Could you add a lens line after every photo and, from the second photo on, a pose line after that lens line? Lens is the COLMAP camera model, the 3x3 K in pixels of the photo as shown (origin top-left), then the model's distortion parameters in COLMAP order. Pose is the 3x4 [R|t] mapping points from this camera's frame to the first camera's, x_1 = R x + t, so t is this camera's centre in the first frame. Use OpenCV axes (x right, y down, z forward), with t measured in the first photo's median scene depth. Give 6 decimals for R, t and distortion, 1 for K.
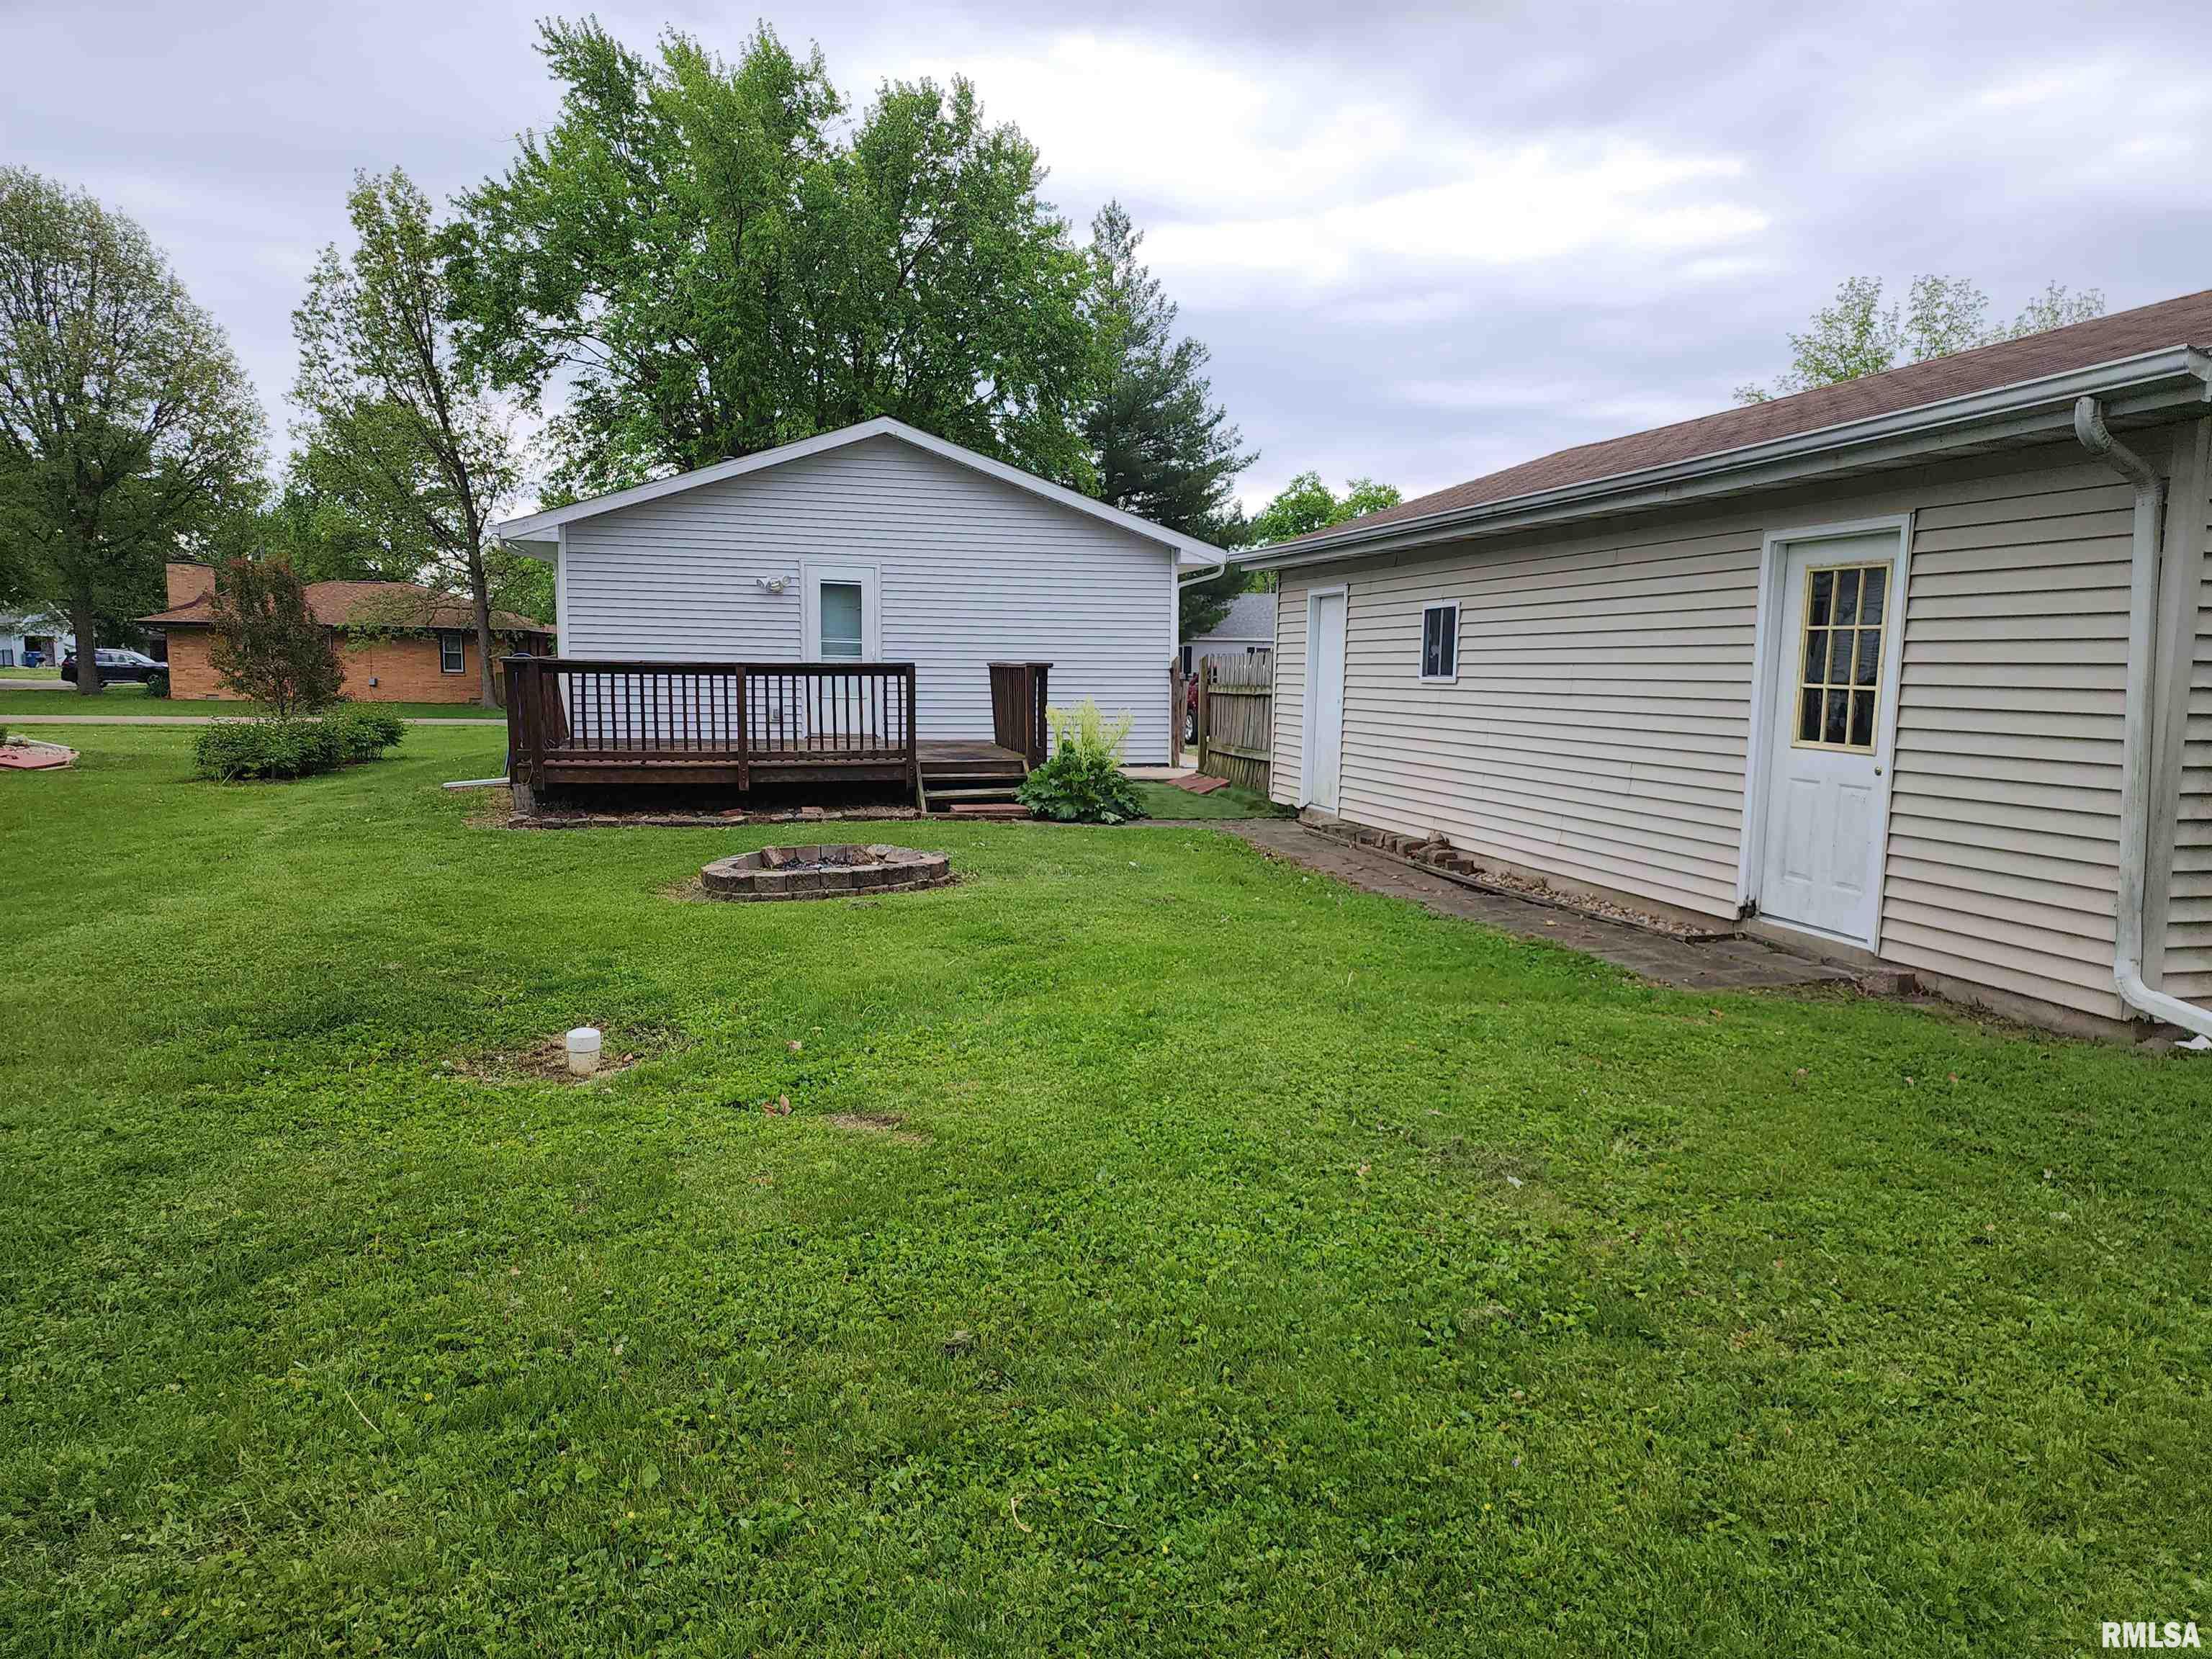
lens RADIAL K [[1446.5, 0, 1109.3], [0, 1446.5, 889.1], [0, 0, 1]] dist [-0.004352, -0.002317]
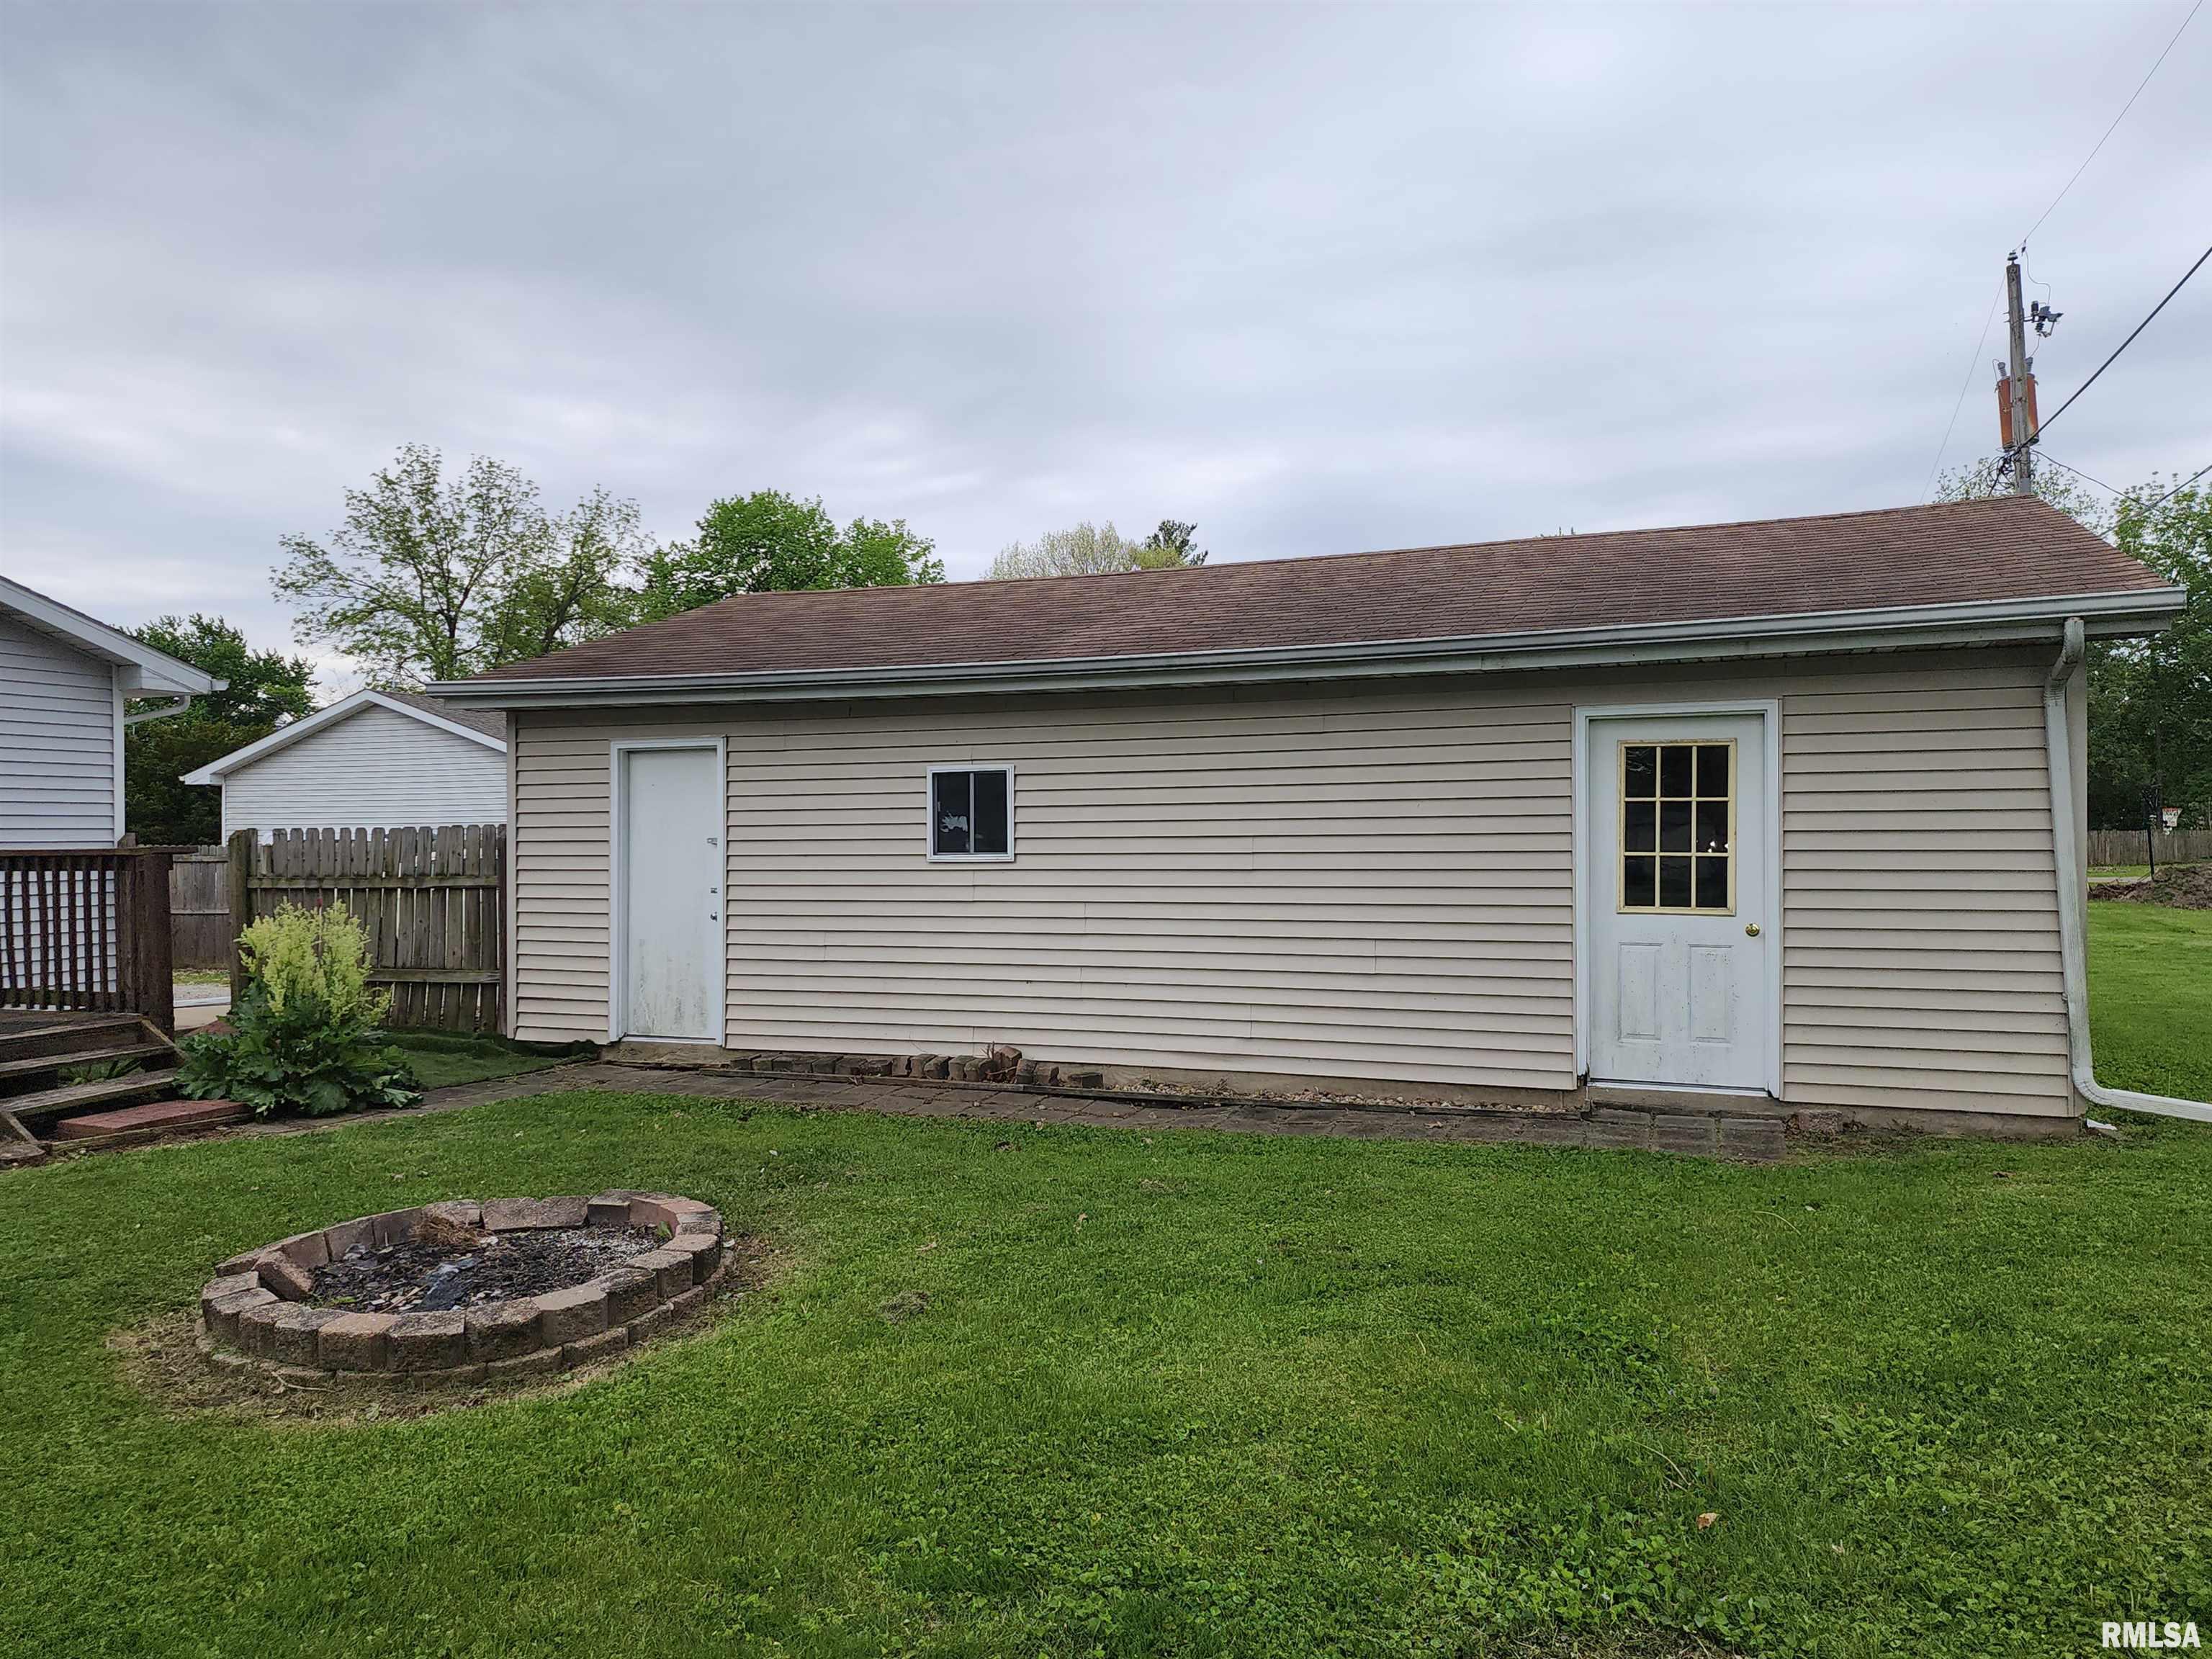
lens RADIAL K [[1518.2, 0, 1106.0], [0, 1518.2, 829.5], [0, 0, 1]] dist [0.071059, -0.003354]
pose [[0.571156, -0.006354, 0.820817, -0.441479], [0.136271, 0.986828, -0.087183, -0.077577], [-0.809451, 0.161649, 0.564498, 0.464817]]
